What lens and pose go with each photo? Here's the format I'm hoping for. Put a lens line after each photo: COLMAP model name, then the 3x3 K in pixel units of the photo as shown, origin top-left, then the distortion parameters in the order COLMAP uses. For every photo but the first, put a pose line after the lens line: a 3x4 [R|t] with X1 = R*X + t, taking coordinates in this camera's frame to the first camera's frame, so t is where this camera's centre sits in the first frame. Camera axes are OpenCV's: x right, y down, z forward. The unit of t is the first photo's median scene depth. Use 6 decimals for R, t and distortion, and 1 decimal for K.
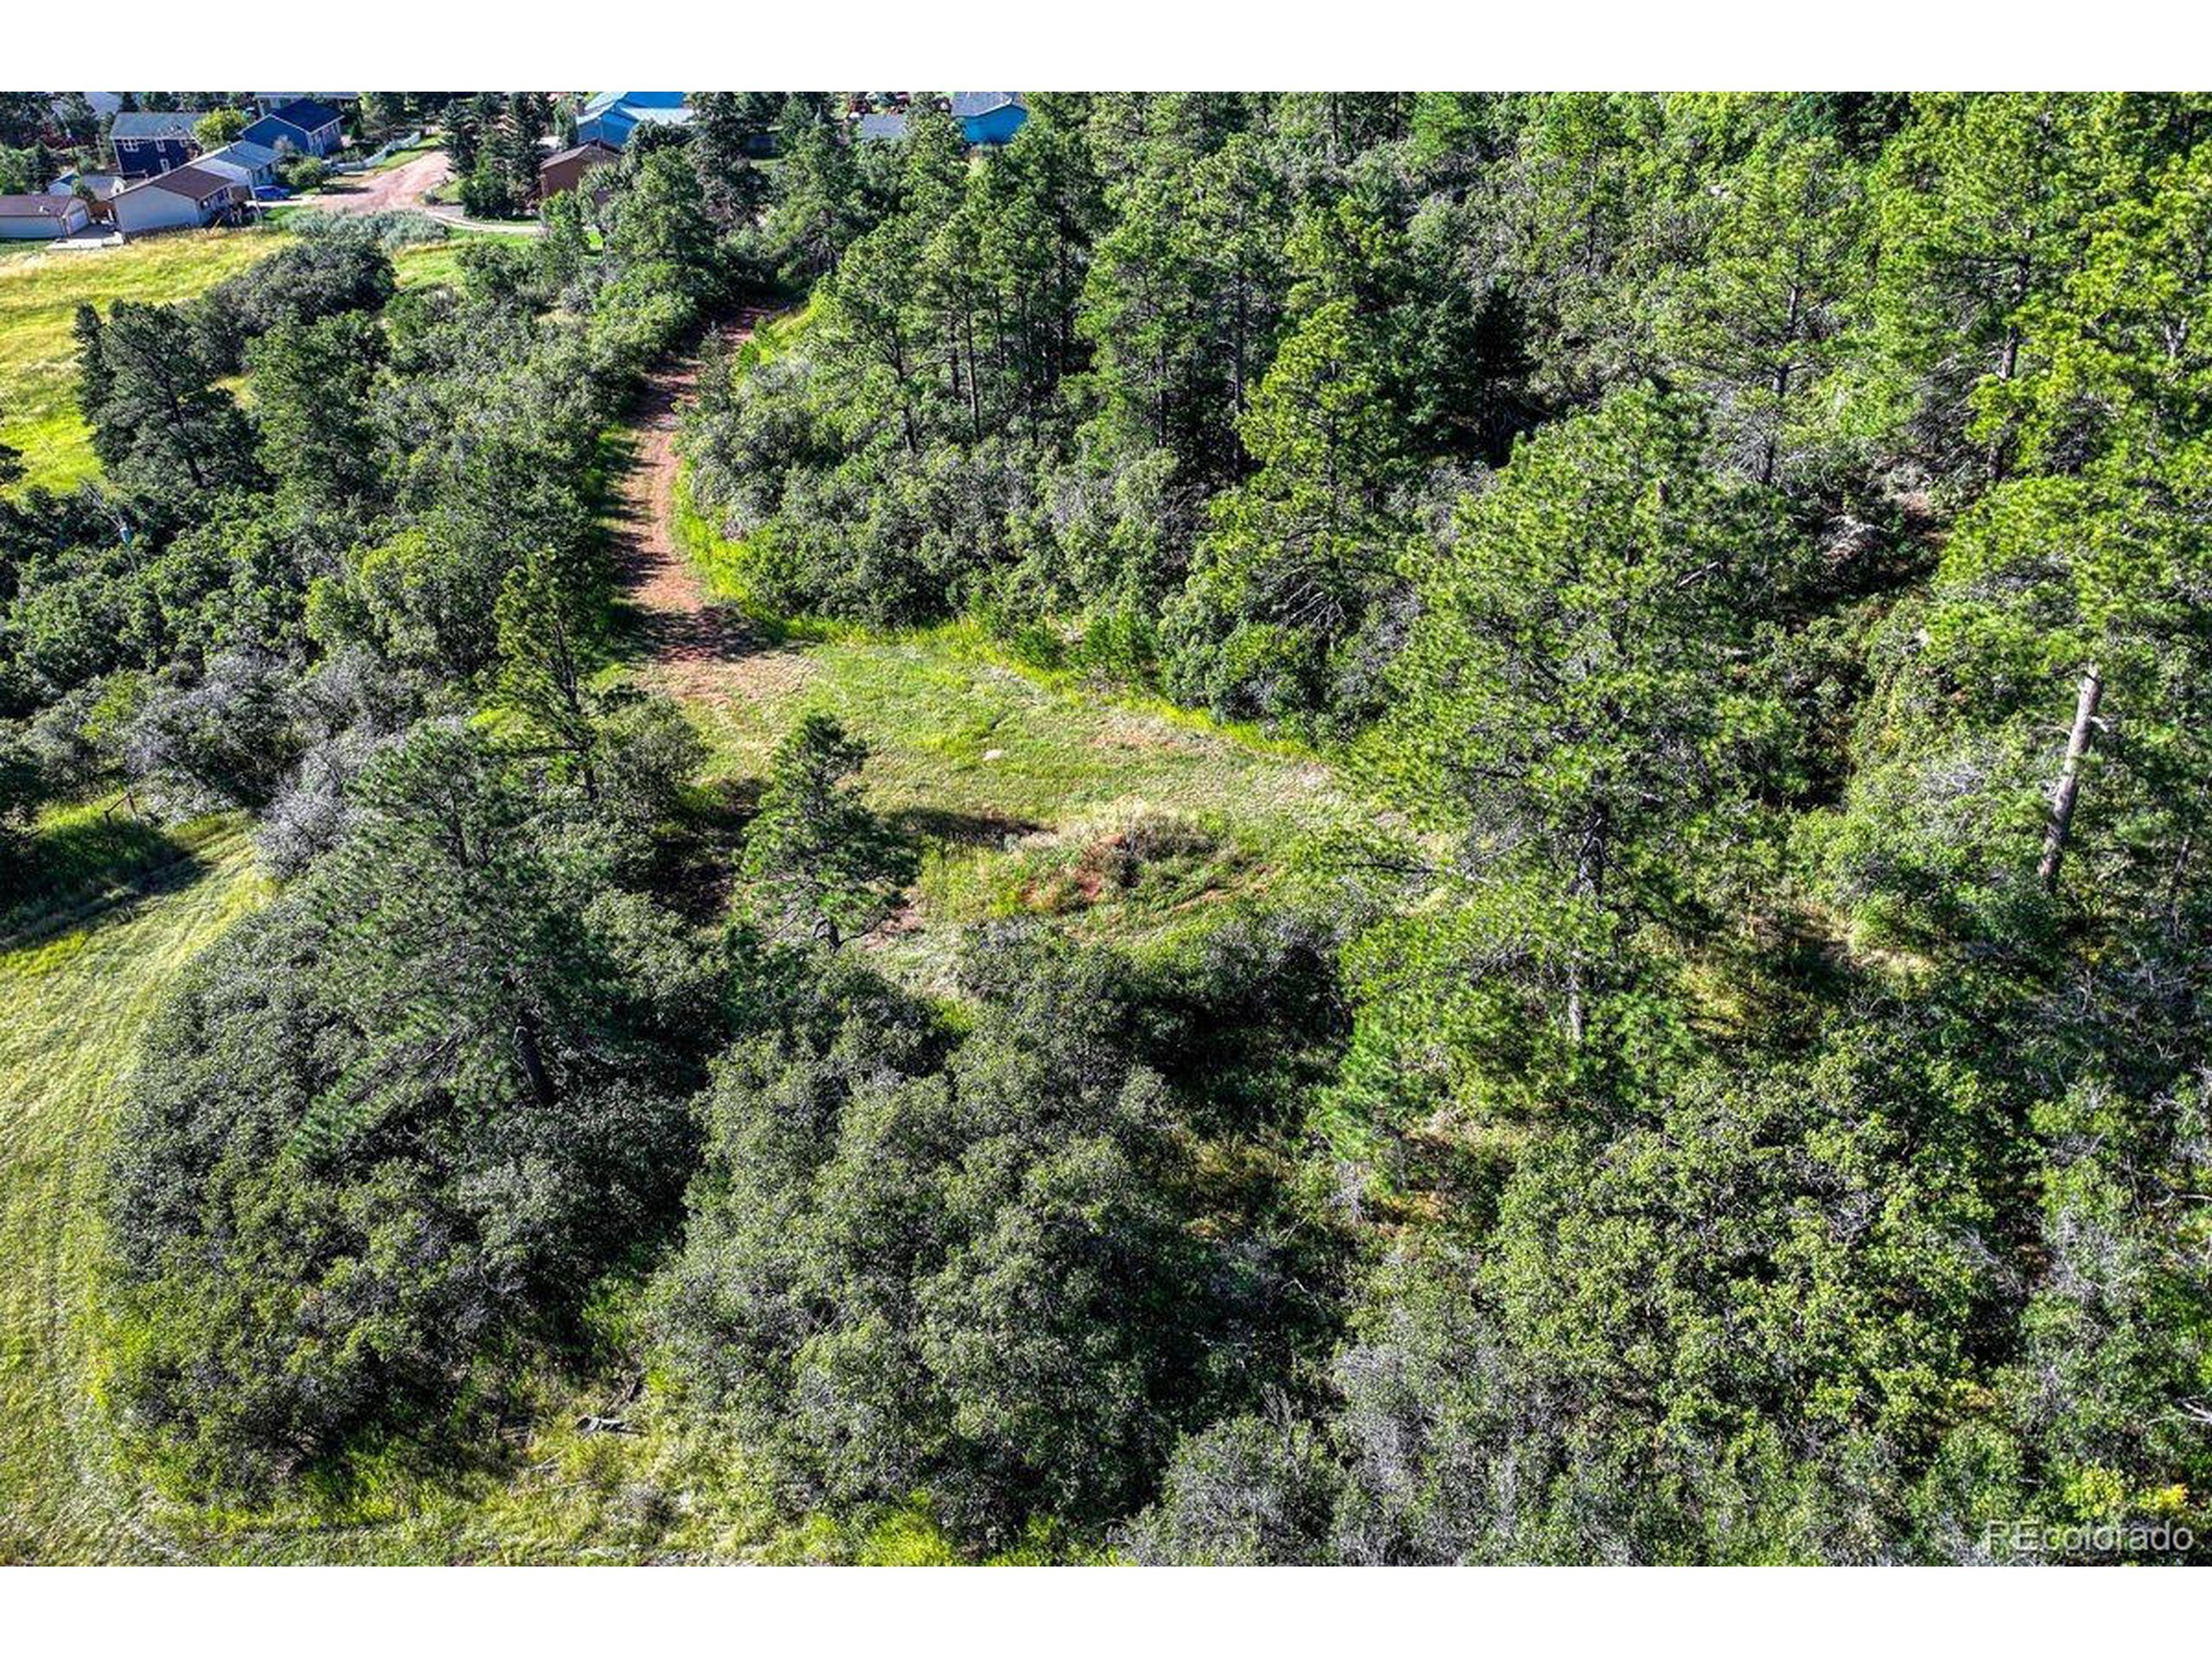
lens RADIAL K [[1829.1, 0, 1107.0], [0, 1829.1, 830.8], [0, 0, 1]] dist [0.048444, -0.035206]
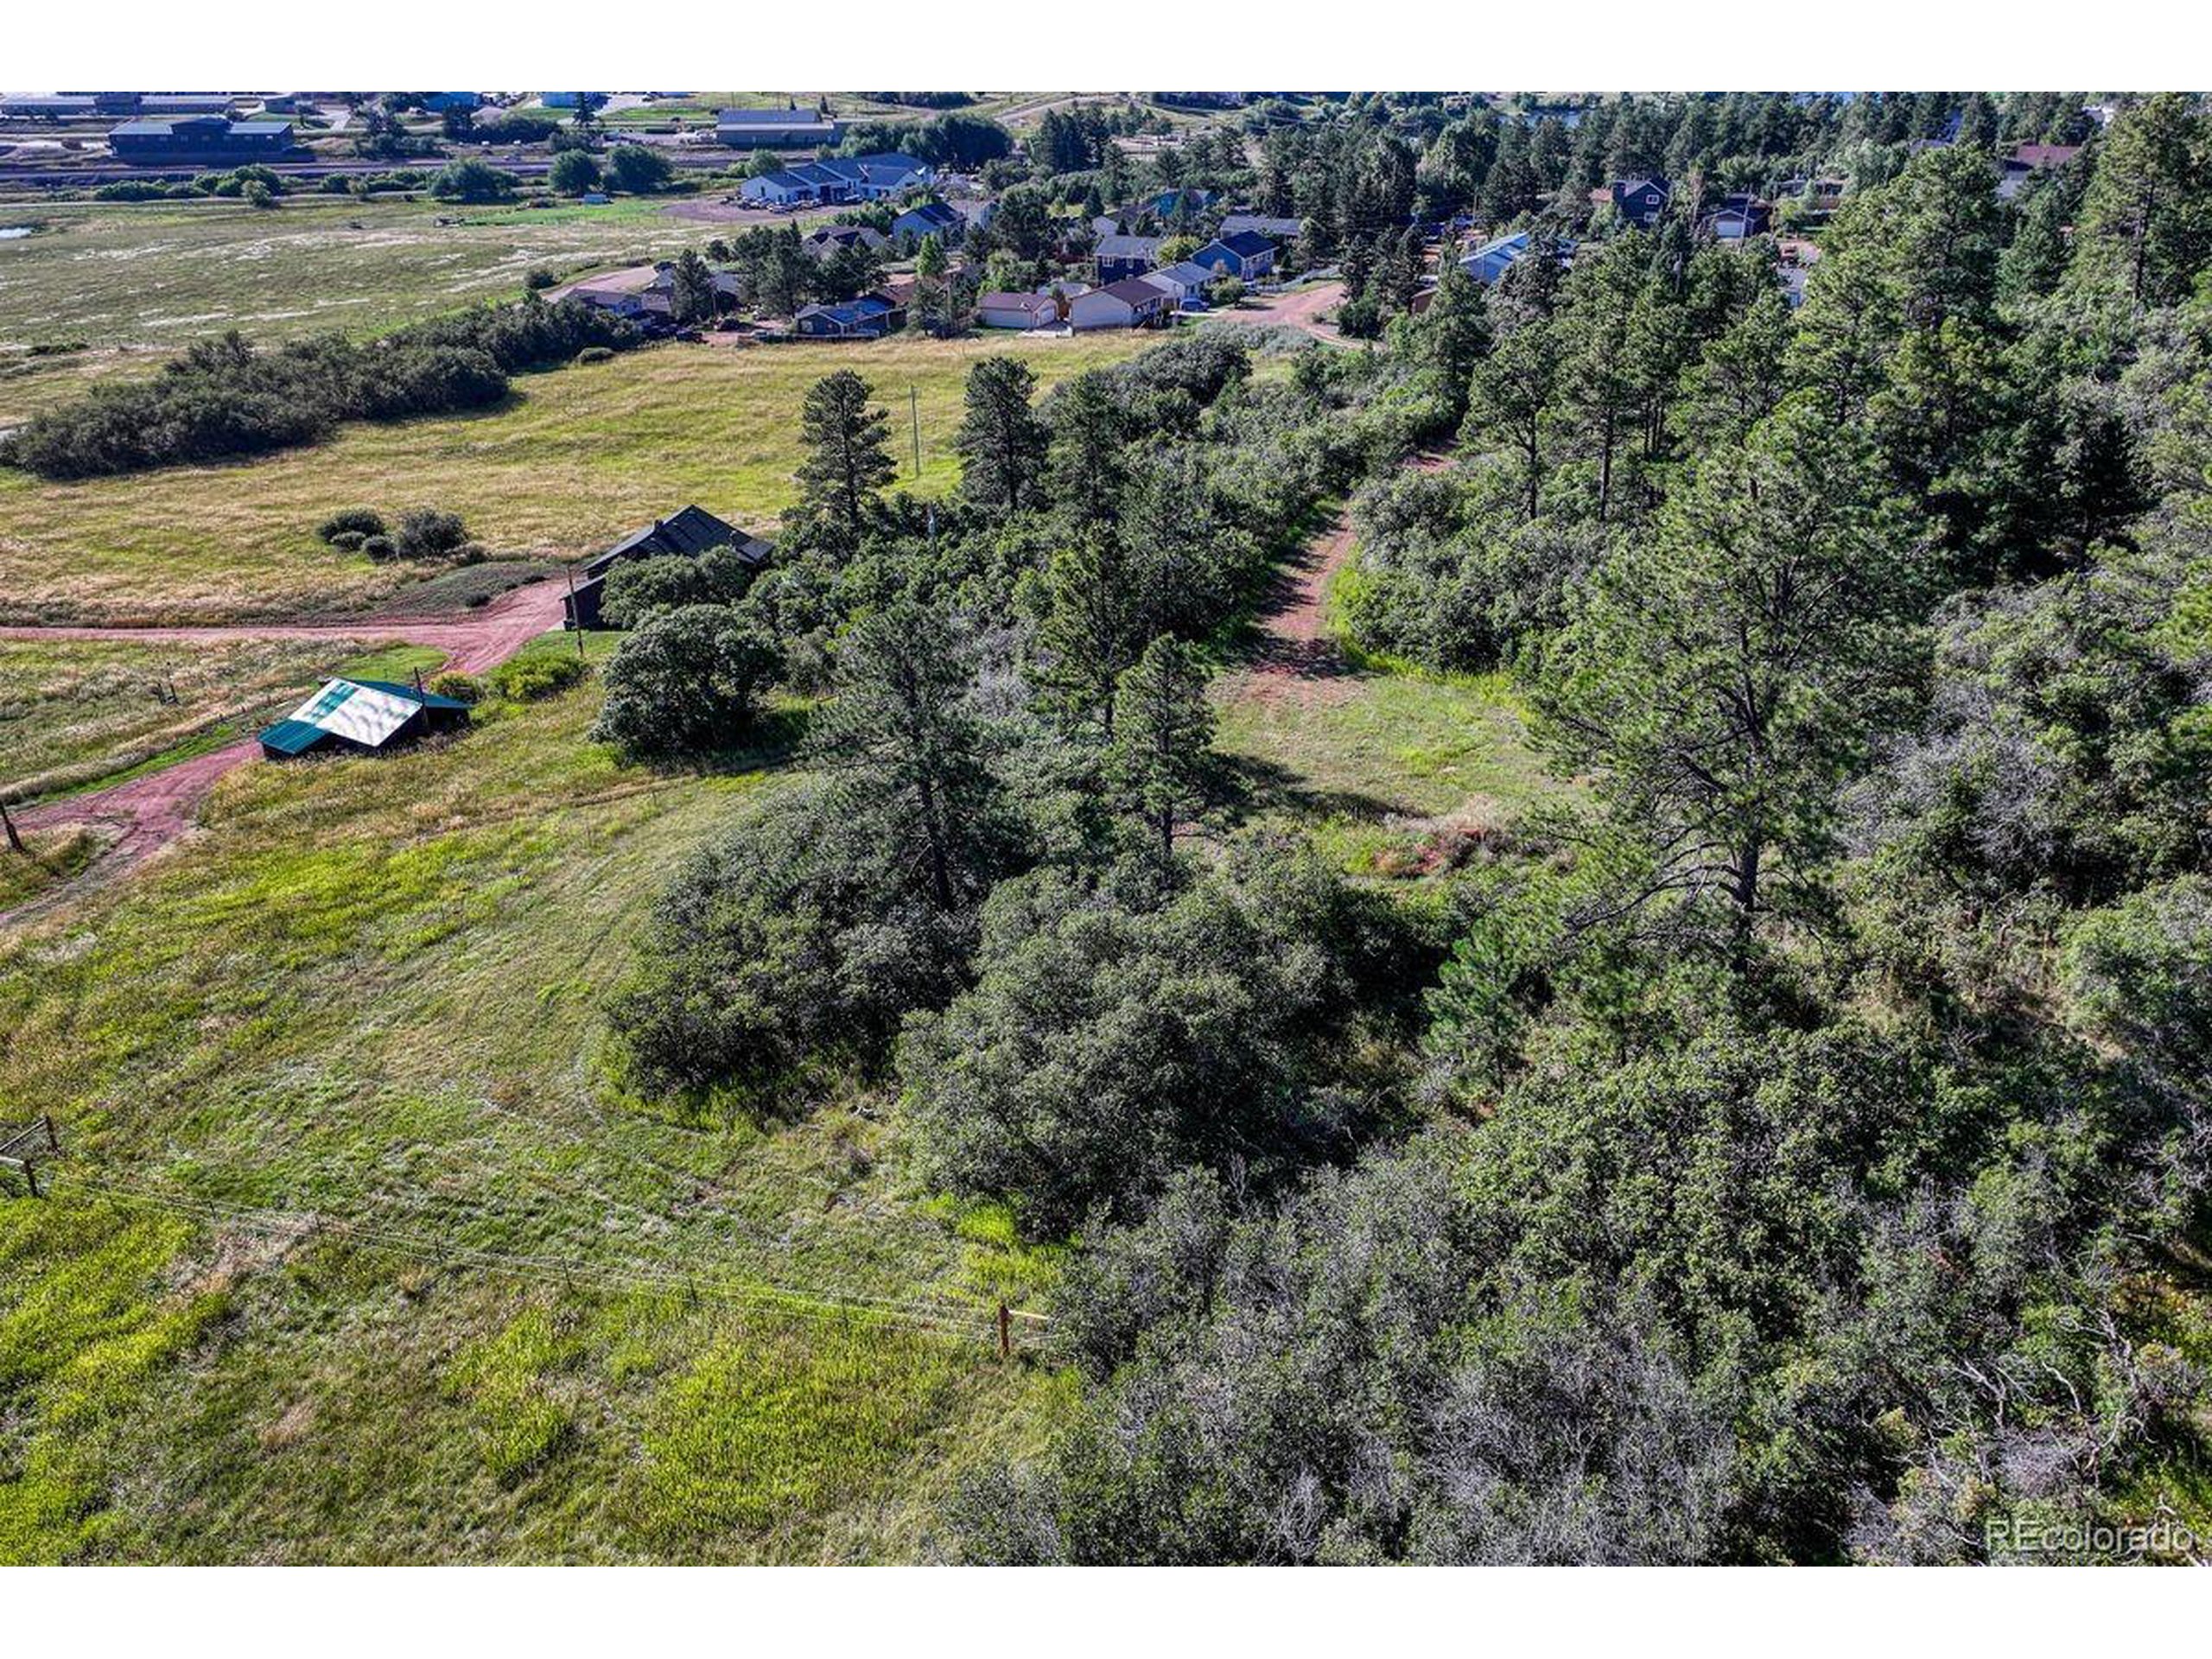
lens RADIAL K [[1829.1, 0, 1097.3], [0, 1829.1, 830.7], [0, 0, 1]] dist [0.048444, -0.035206]
pose [[0.874903, 0.199016, -0.441517, 0.177770], [-0.233578, 0.972024, -0.024710, 0.050947], [0.424248, 0.124748, 0.896912, -0.057547]]
